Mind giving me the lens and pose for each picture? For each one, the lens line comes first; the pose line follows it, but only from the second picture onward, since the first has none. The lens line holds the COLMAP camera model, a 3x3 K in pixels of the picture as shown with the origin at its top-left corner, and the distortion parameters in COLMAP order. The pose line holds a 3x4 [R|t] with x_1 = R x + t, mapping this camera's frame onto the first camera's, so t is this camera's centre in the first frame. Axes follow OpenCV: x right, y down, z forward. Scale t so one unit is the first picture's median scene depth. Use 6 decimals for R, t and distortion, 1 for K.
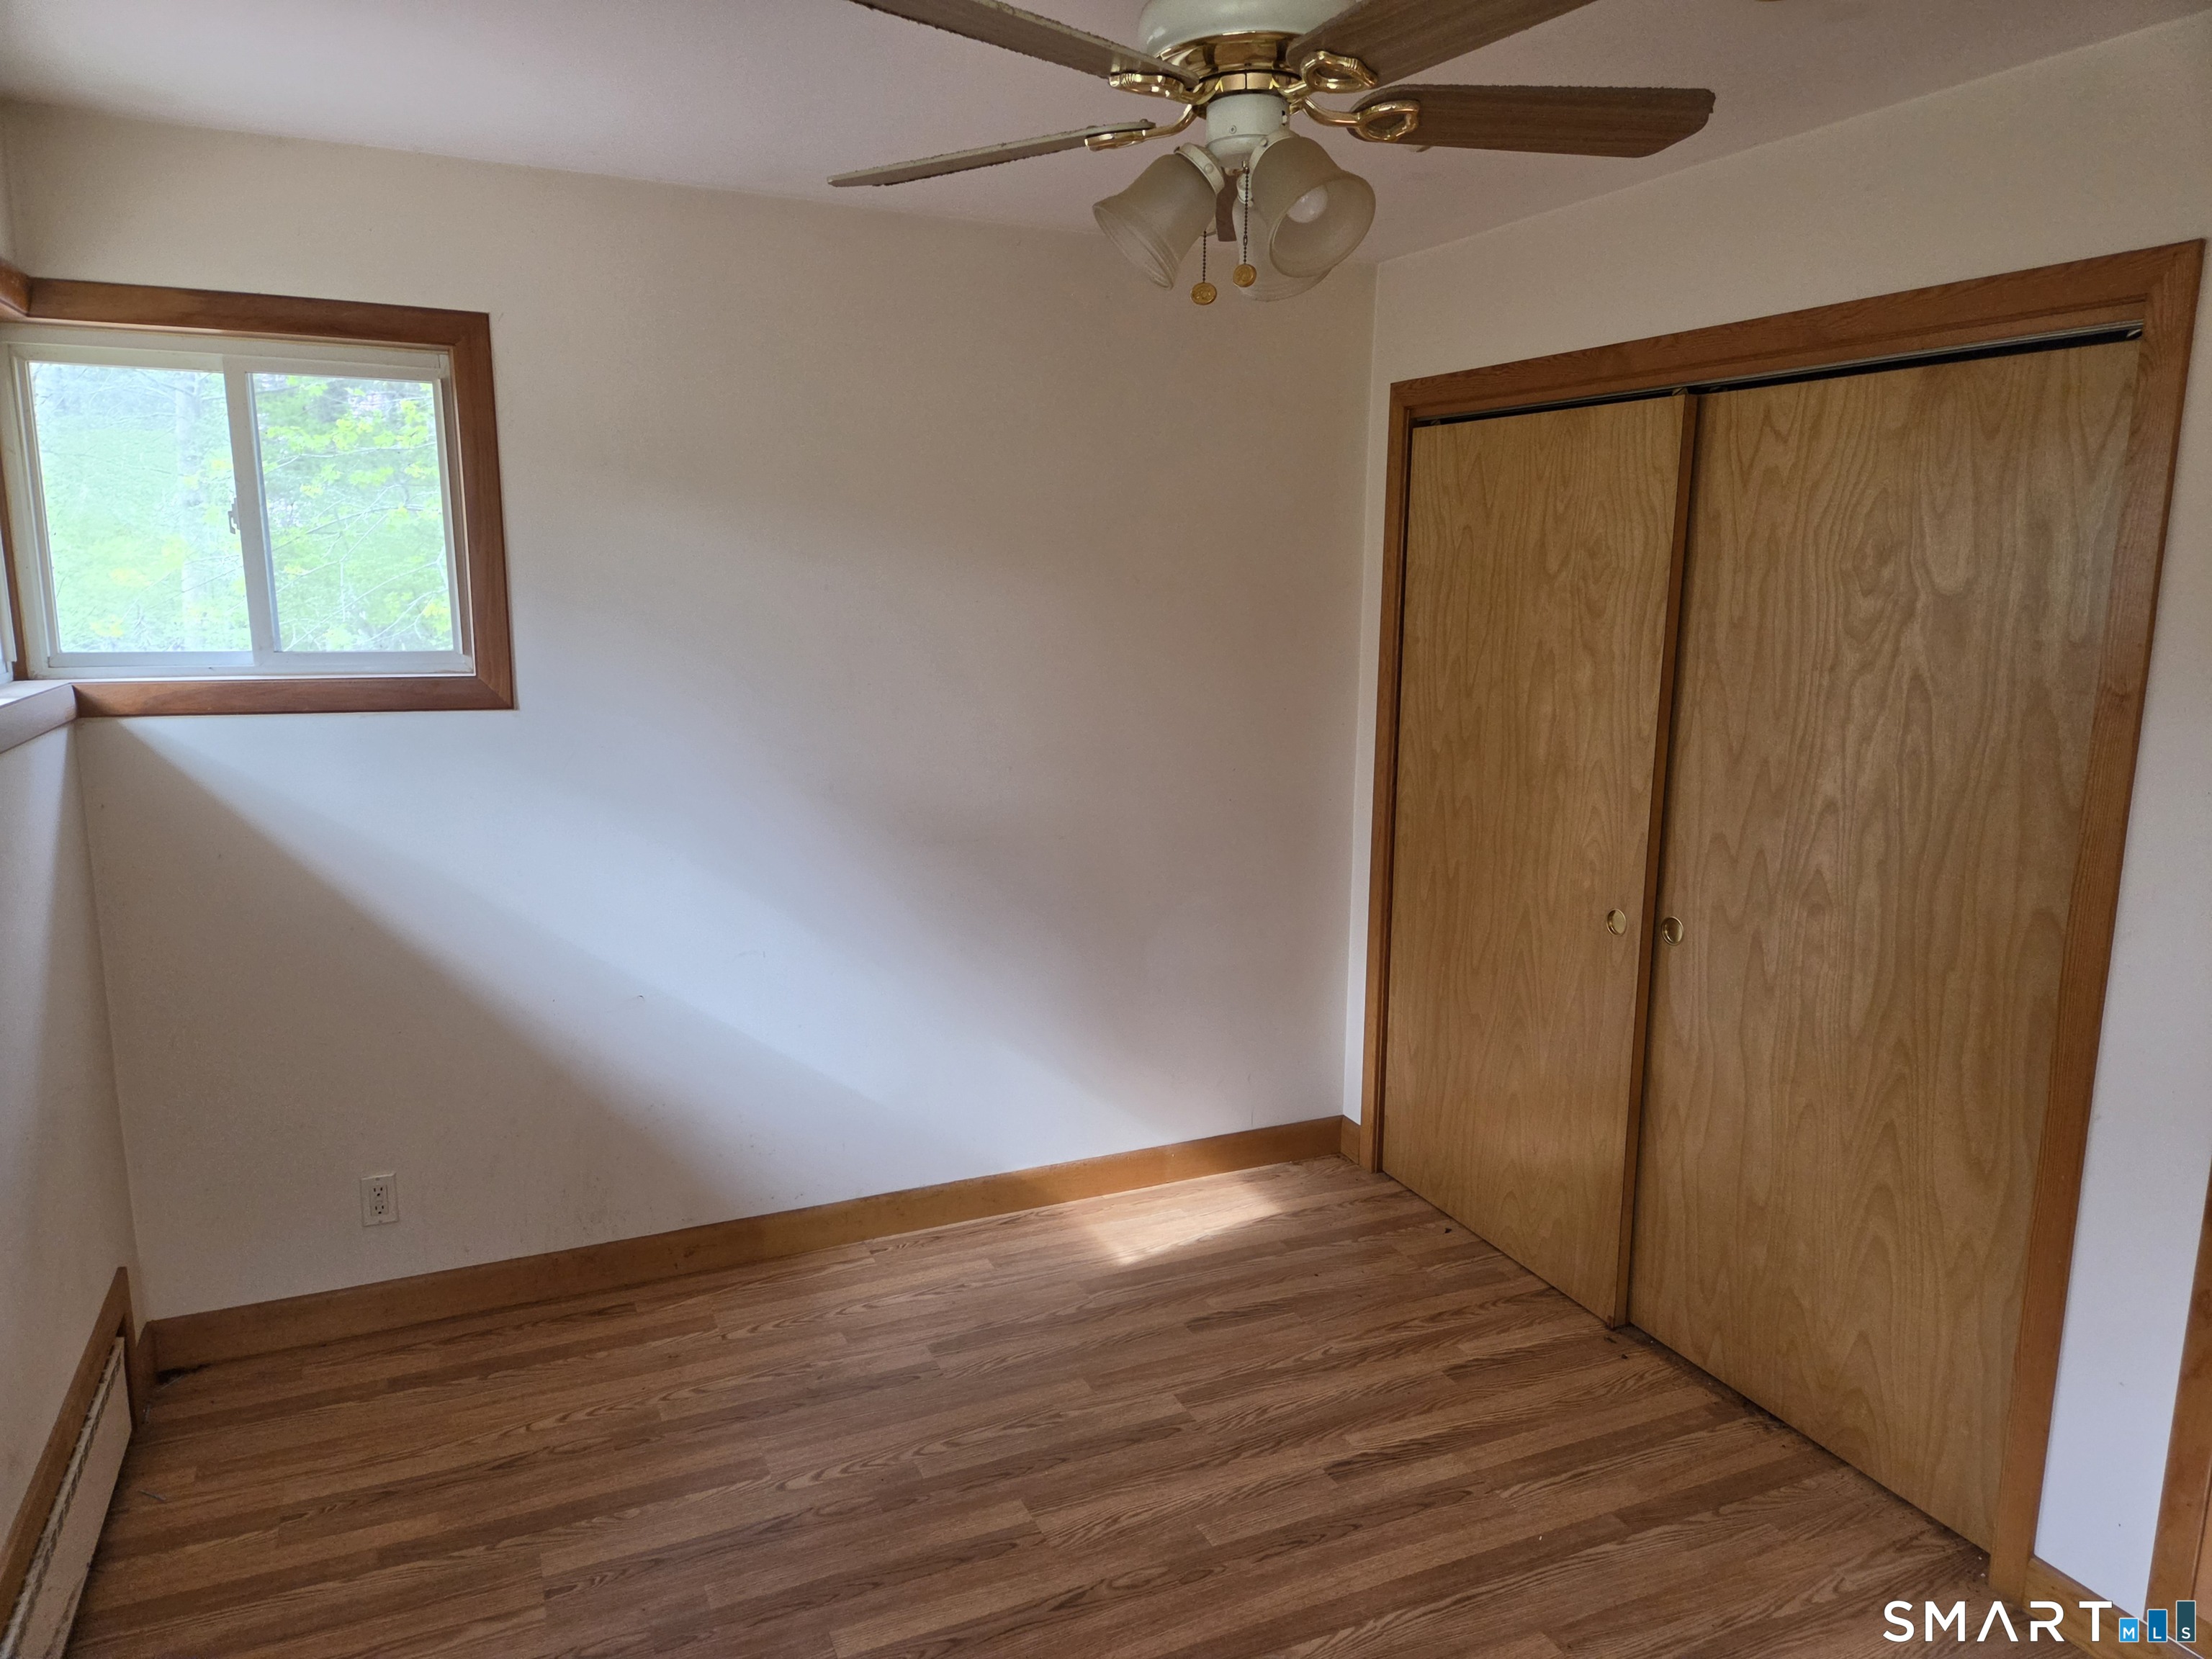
lens RADIAL K [[1487.0, 0, 1103.7], [0, 1487.0, 826.4], [0, 0, 1]] dist [0.071554, -0.060246]
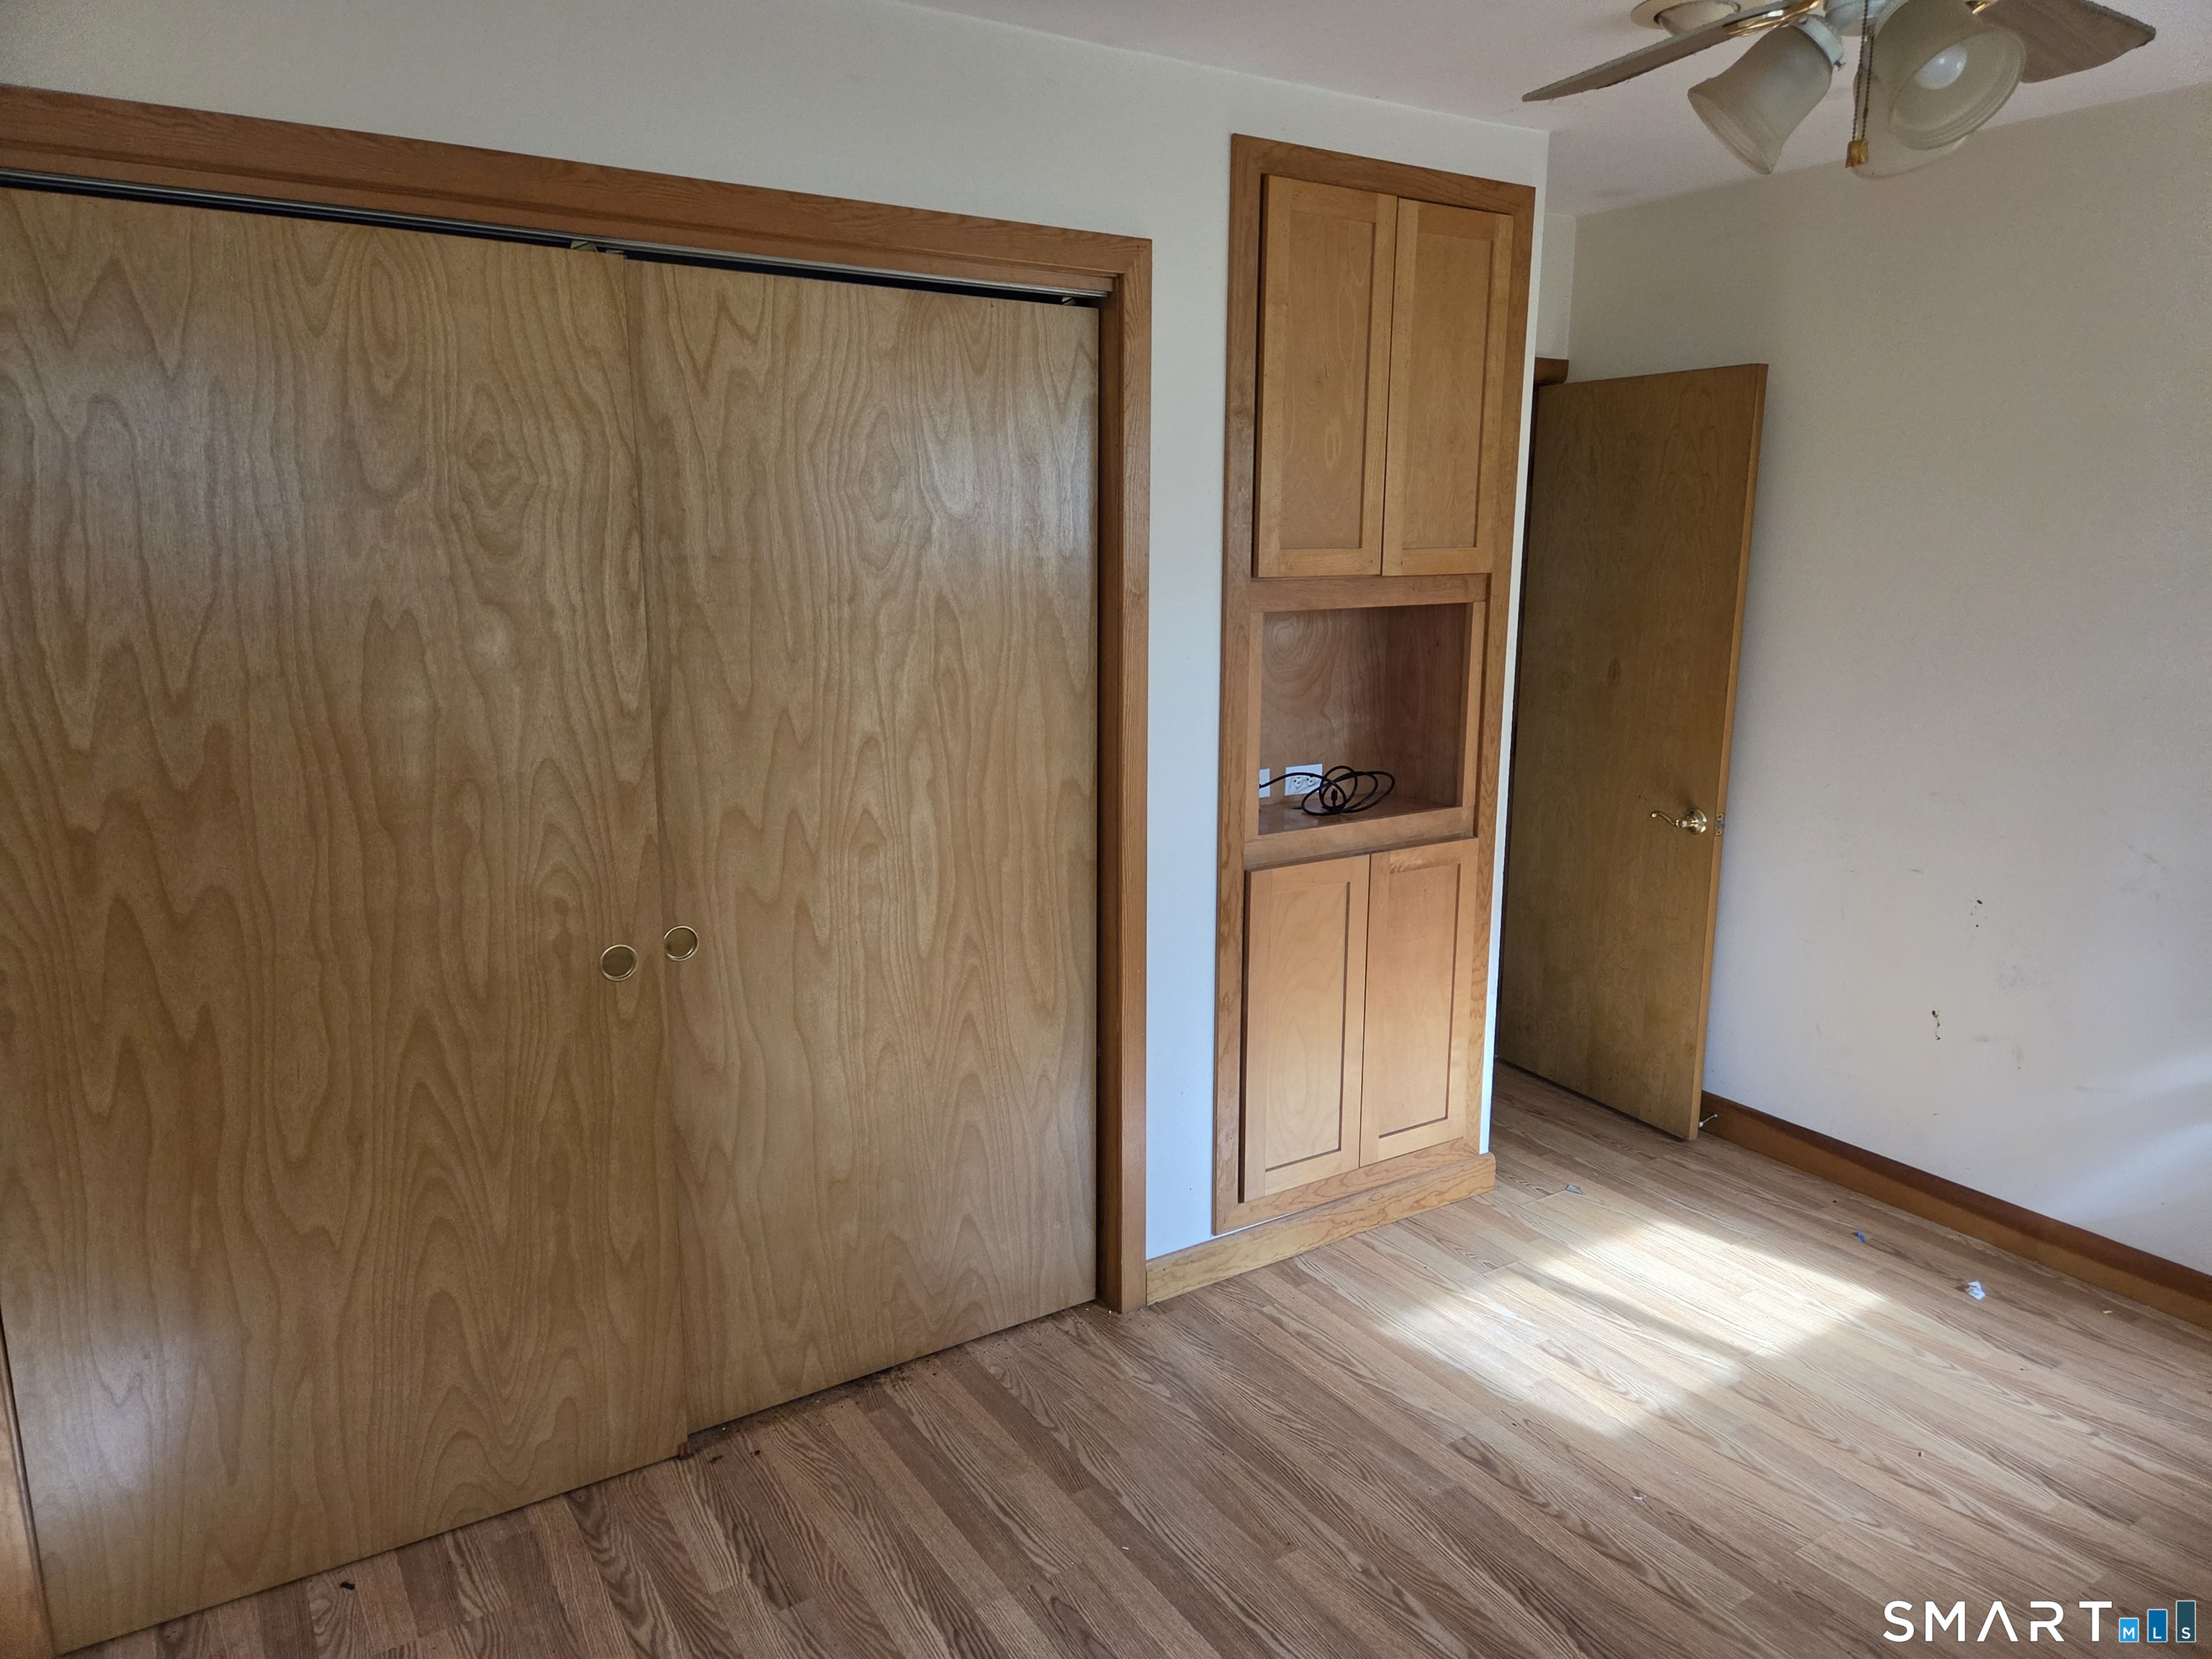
lens RADIAL K [[1487.0, 0, 1110.3], [0, 1487.0, 835.3], [0, 0, 1]] dist [0.071554, -0.060246]
pose [[-0.163521, -0.209510, 0.964036, -0.473765], [0.167580, 0.957089, 0.236426, -0.154759], [-0.972203, 0.200214, -0.121395, 0.970220]]
